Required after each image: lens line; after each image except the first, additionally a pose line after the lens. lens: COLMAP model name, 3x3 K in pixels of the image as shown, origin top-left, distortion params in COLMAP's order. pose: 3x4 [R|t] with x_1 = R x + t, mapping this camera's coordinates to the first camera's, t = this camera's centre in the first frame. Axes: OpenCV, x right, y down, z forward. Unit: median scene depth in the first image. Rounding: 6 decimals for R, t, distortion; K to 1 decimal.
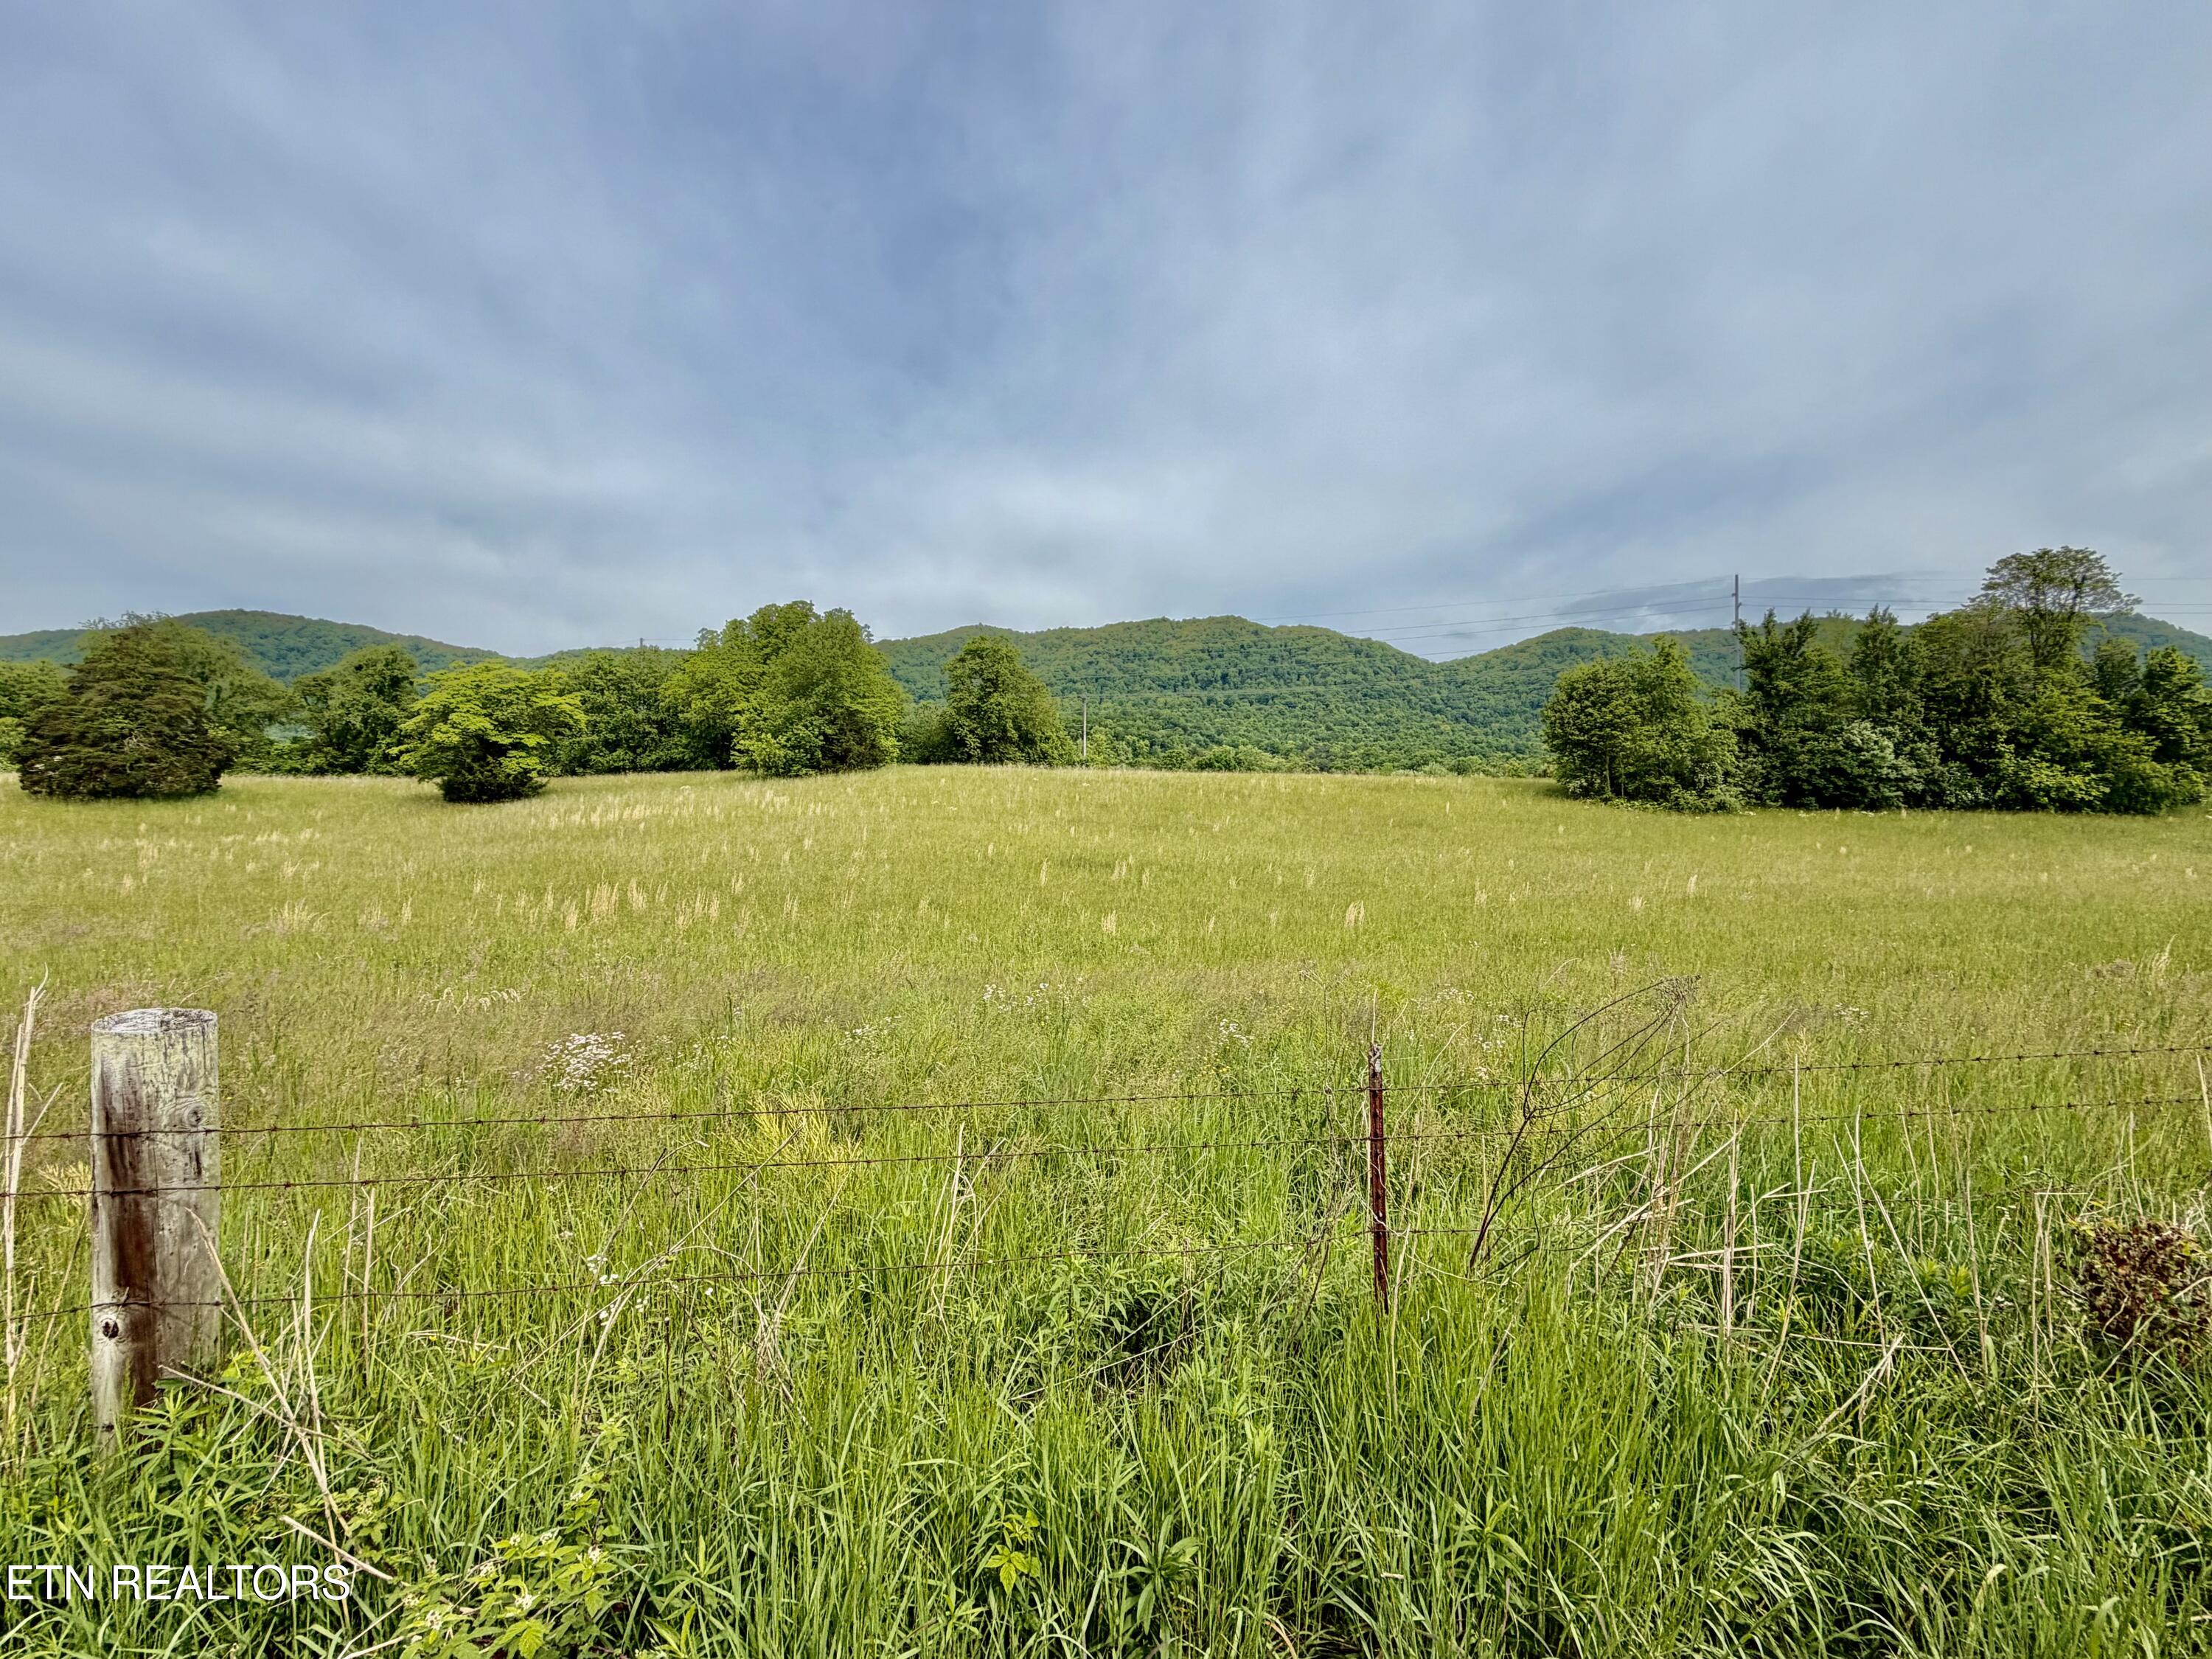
lens RADIAL K [[1009.0, 0, 1109.8], [0, 1009.0, 817.3], [0, 0, 1]] dist [0.000323, -0.000611]
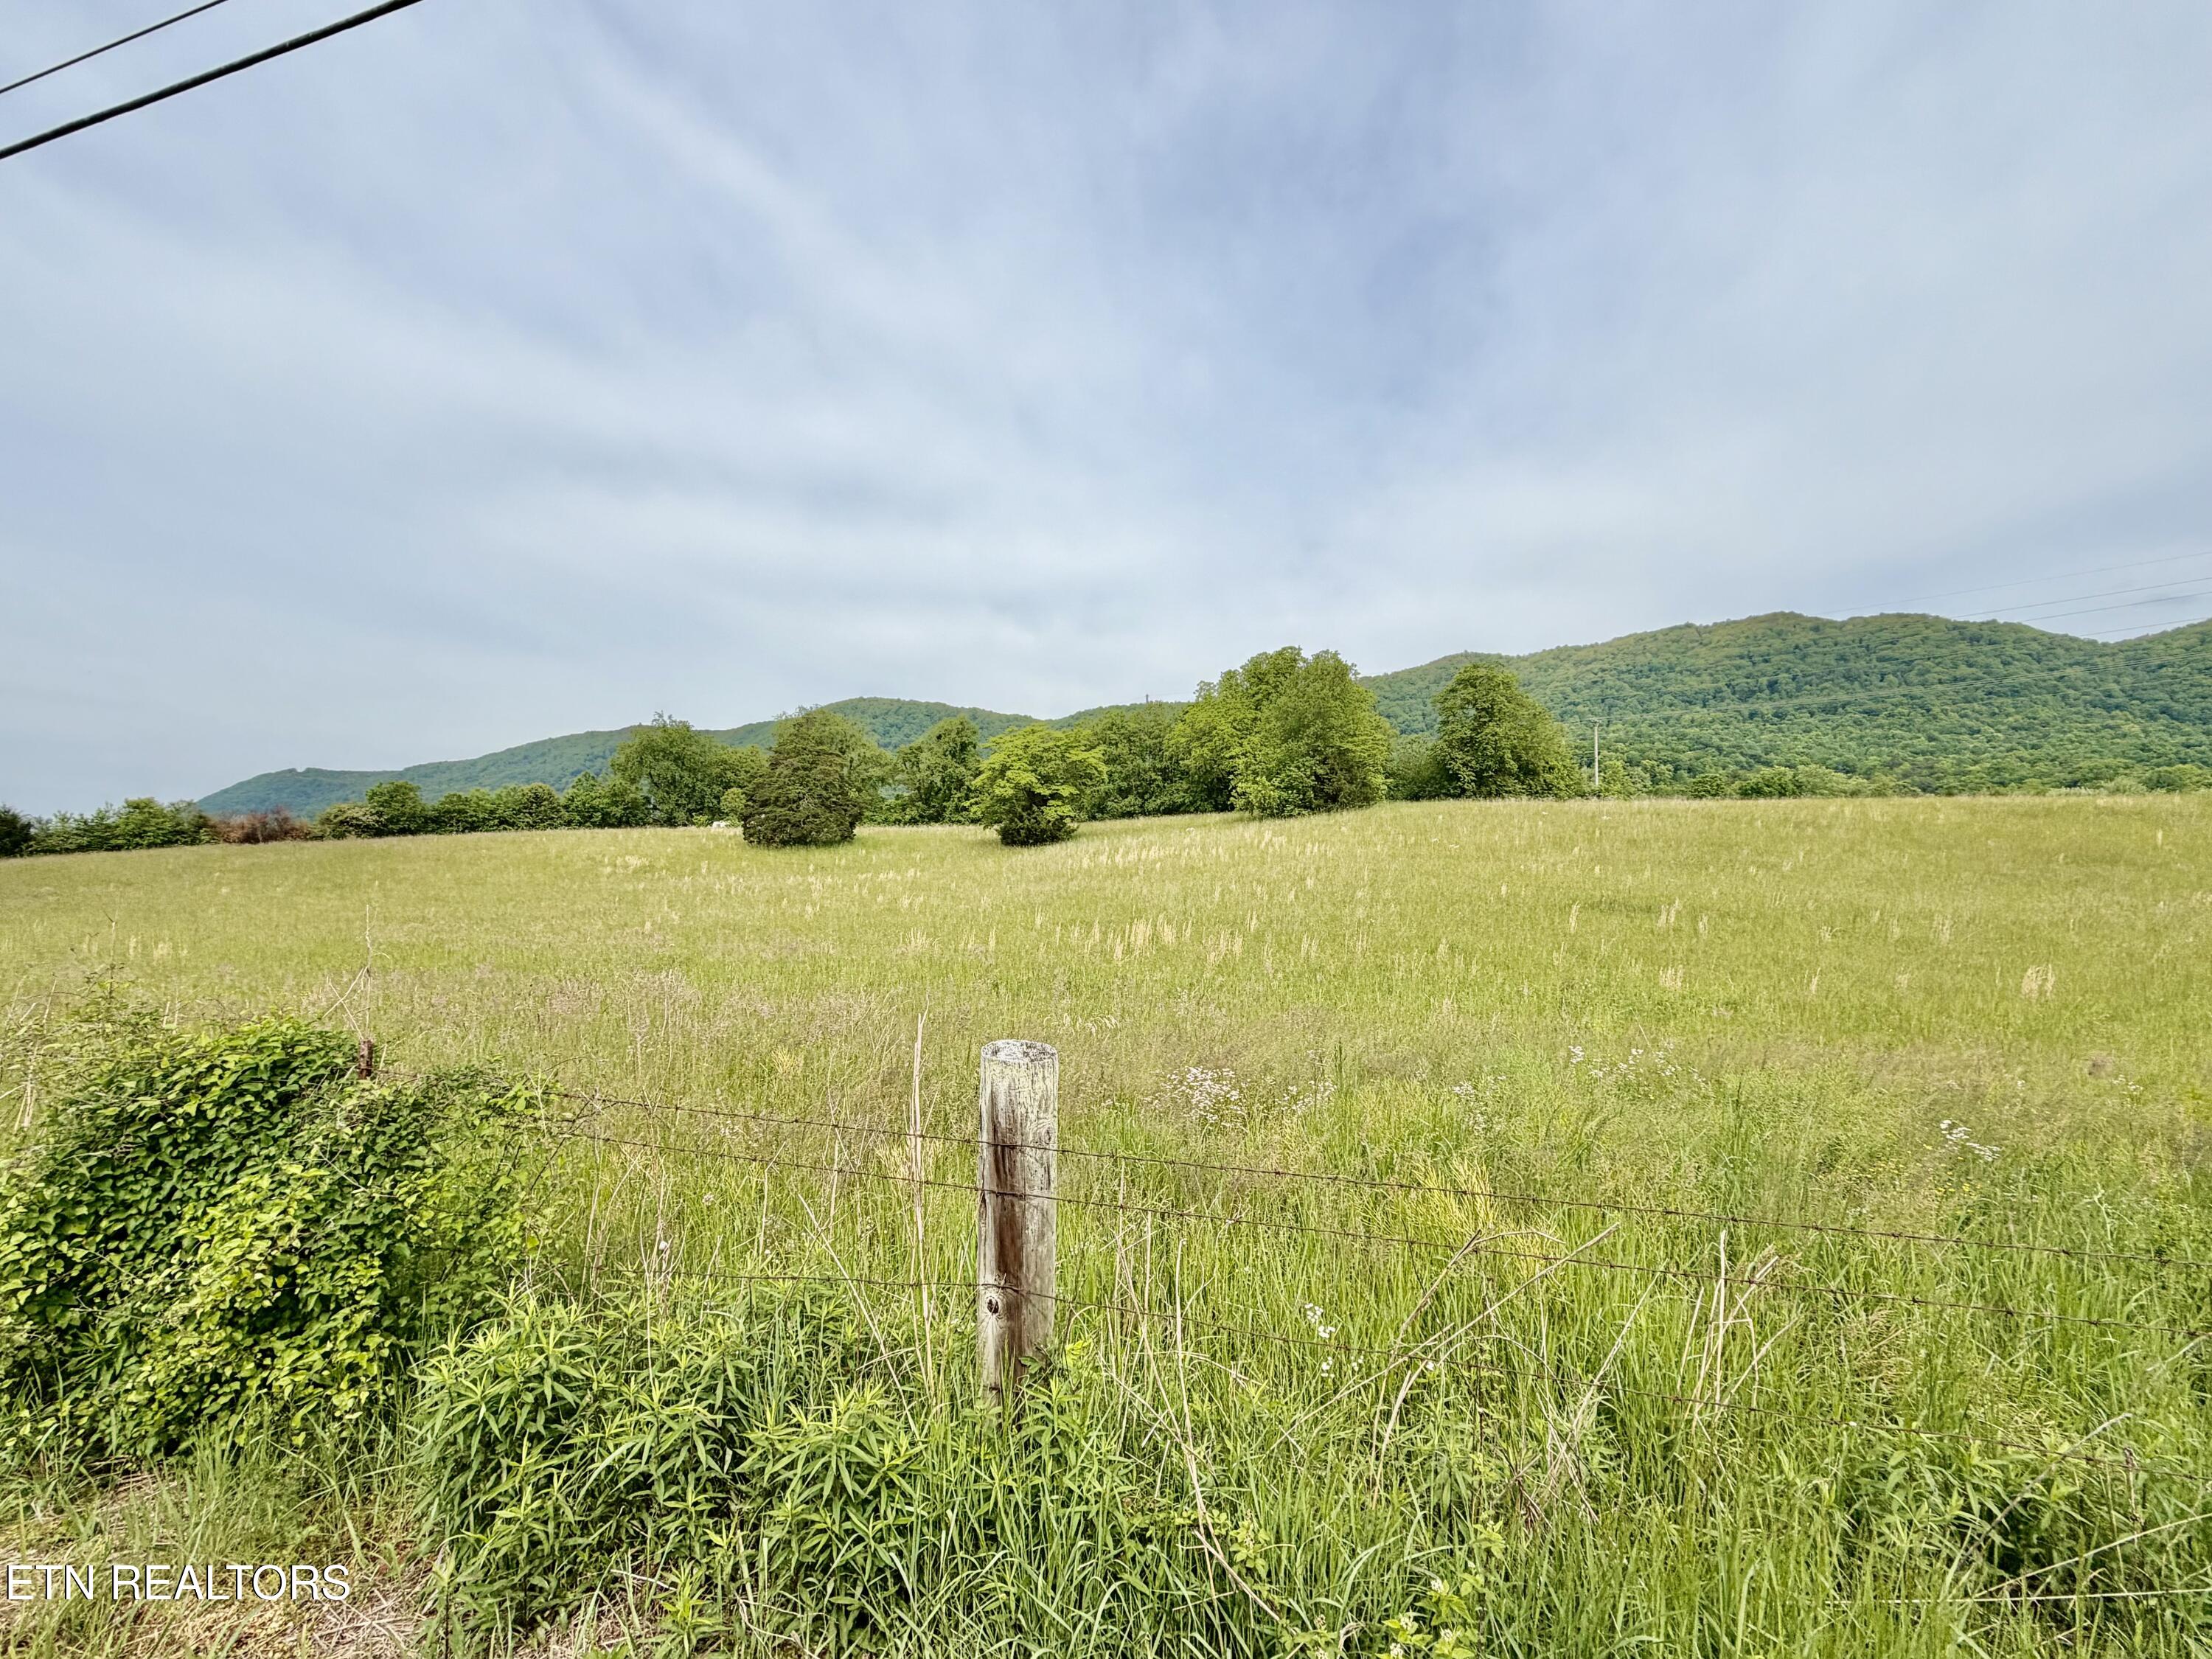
lens RADIAL K [[1009.0, 0, 1101.2], [0, 1009.0, 835.1], [0, 0, 1]] dist [0.000323, -0.000611]
pose [[0.889262, -0.015878, -0.457123, -0.010897], [0.006839, 0.999747, -0.021421, -0.000983], [0.457348, 0.015922, 0.889145, -0.000786]]
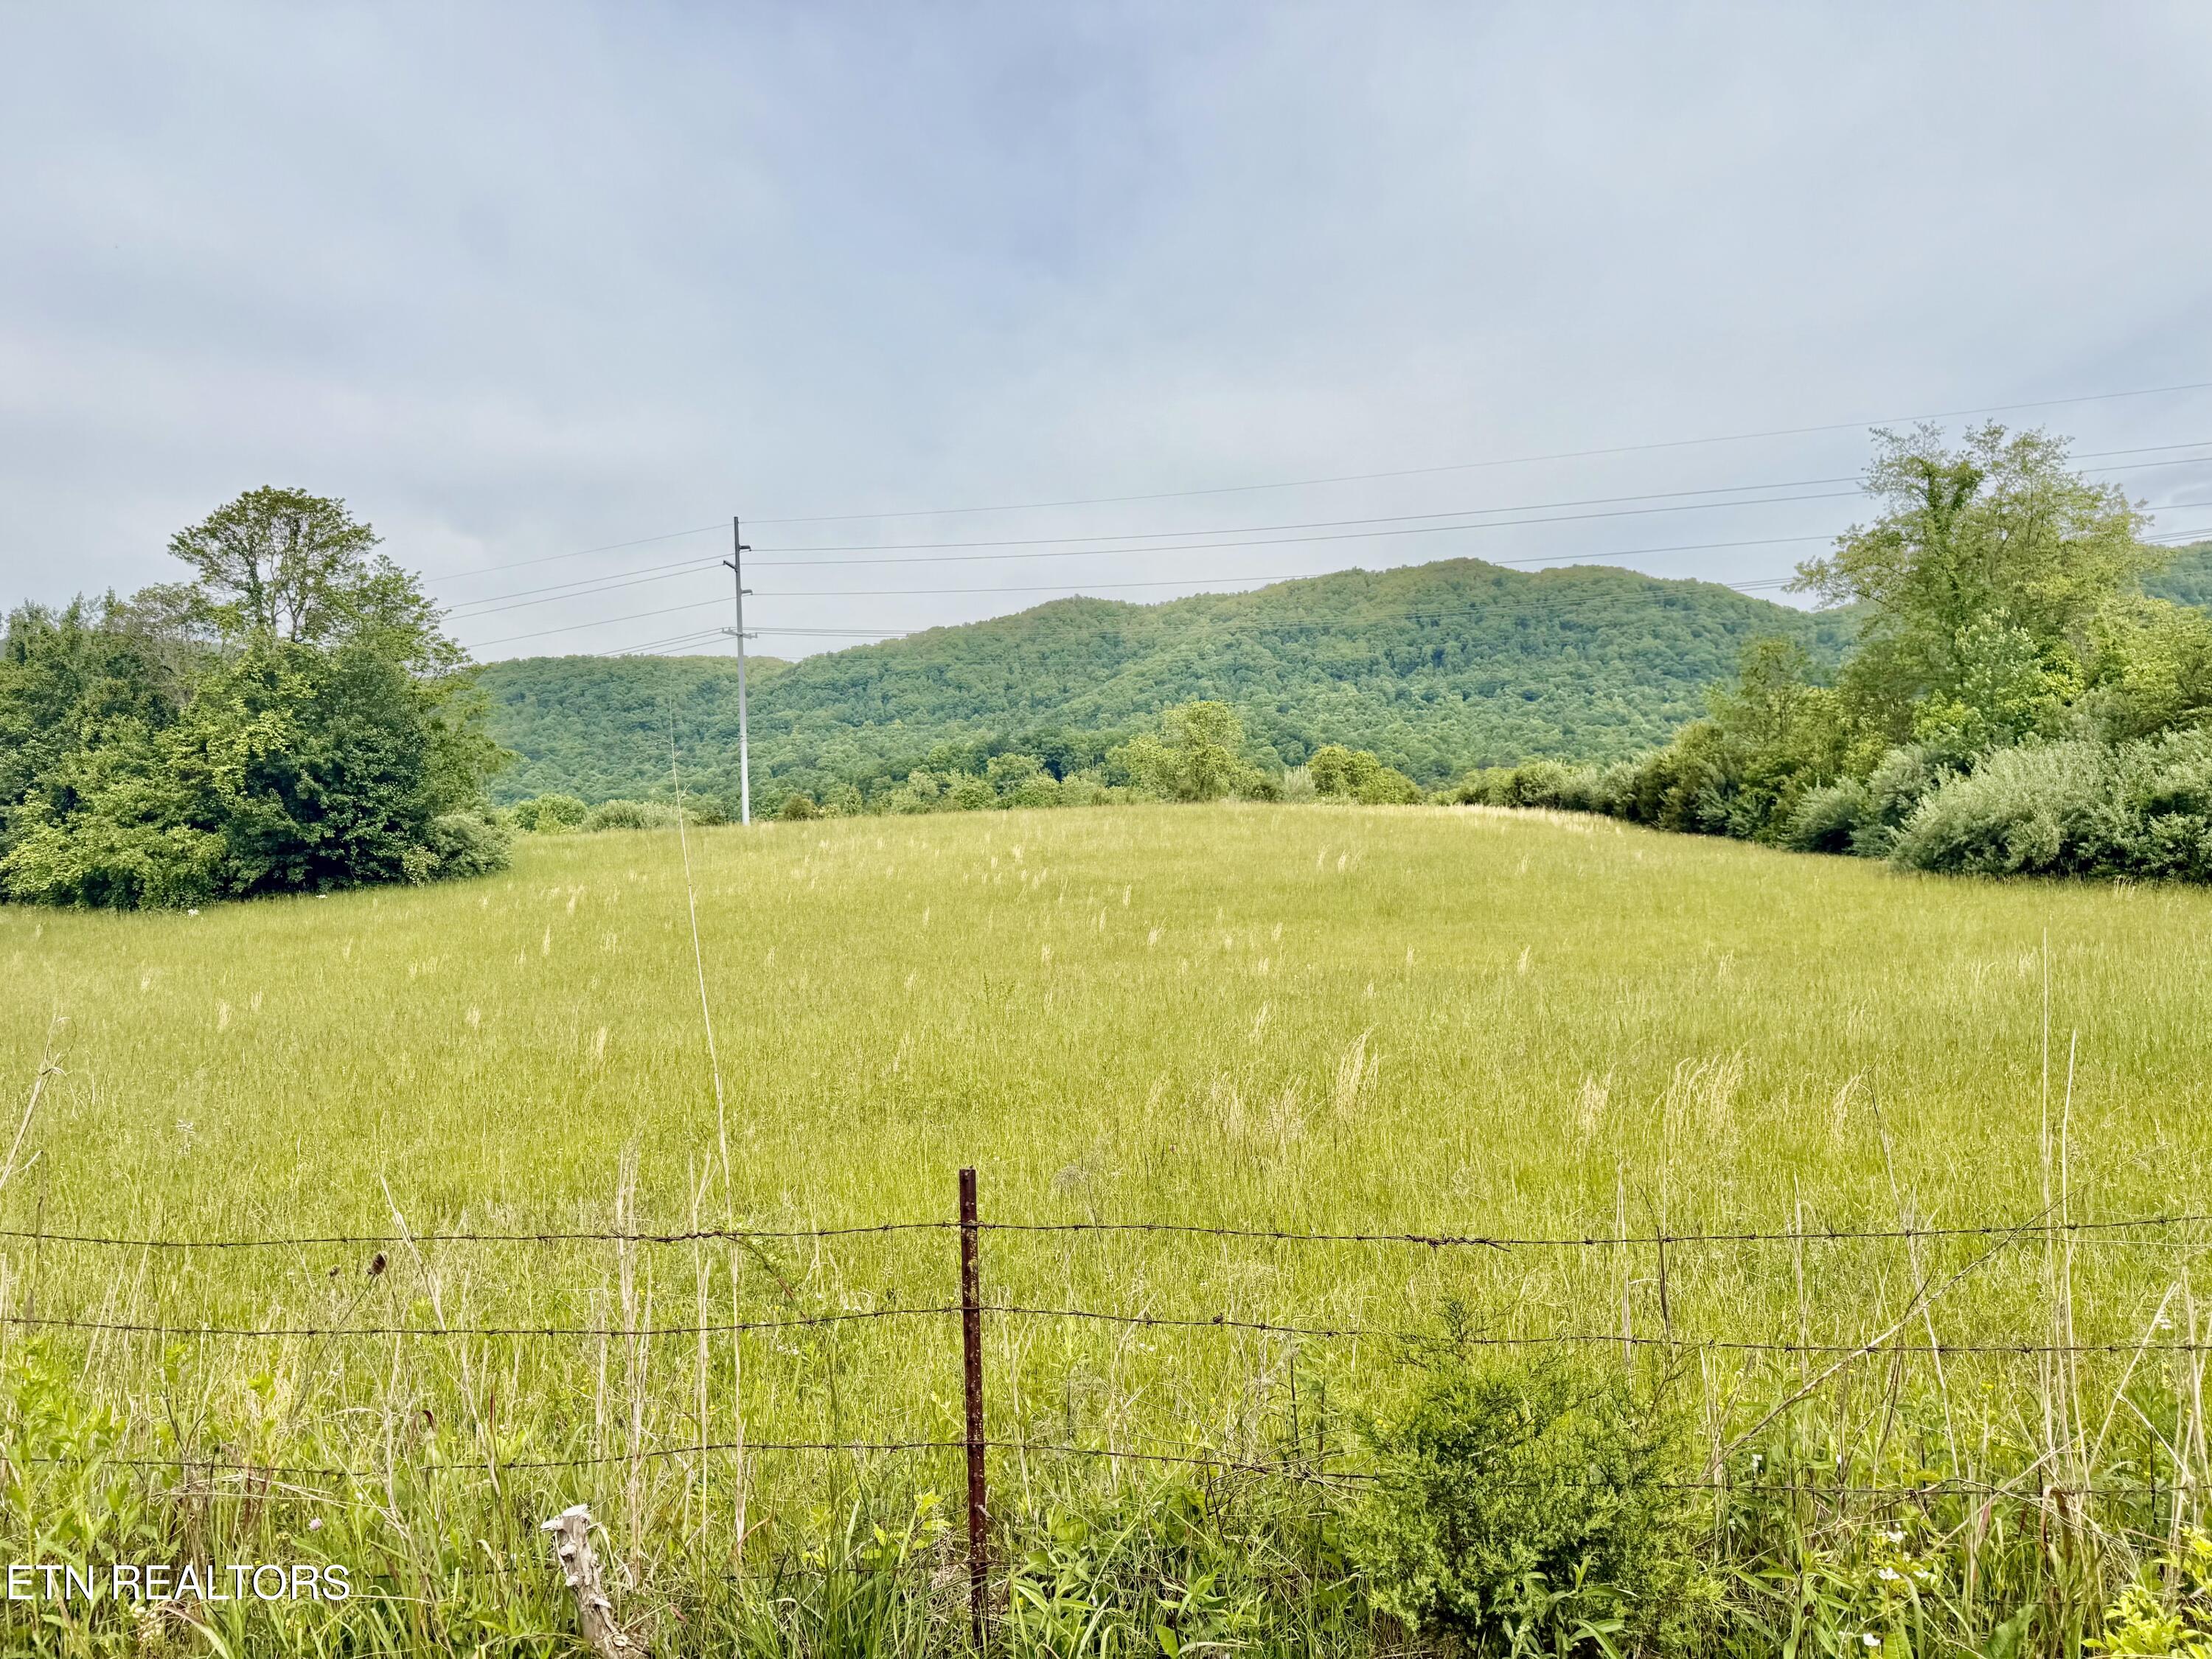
lens RADIAL K [[1556.5, 0, 1118.5], [0, 1556.5, 827.1], [0, 0, 1]] dist [0.063353, -0.073109]
pose [[0.968778, -0.023273, -0.246833, 1.449202], [0.015602, 0.999334, -0.032988, -0.011904], [0.247437, 0.028107, 0.968496, -0.028865]]
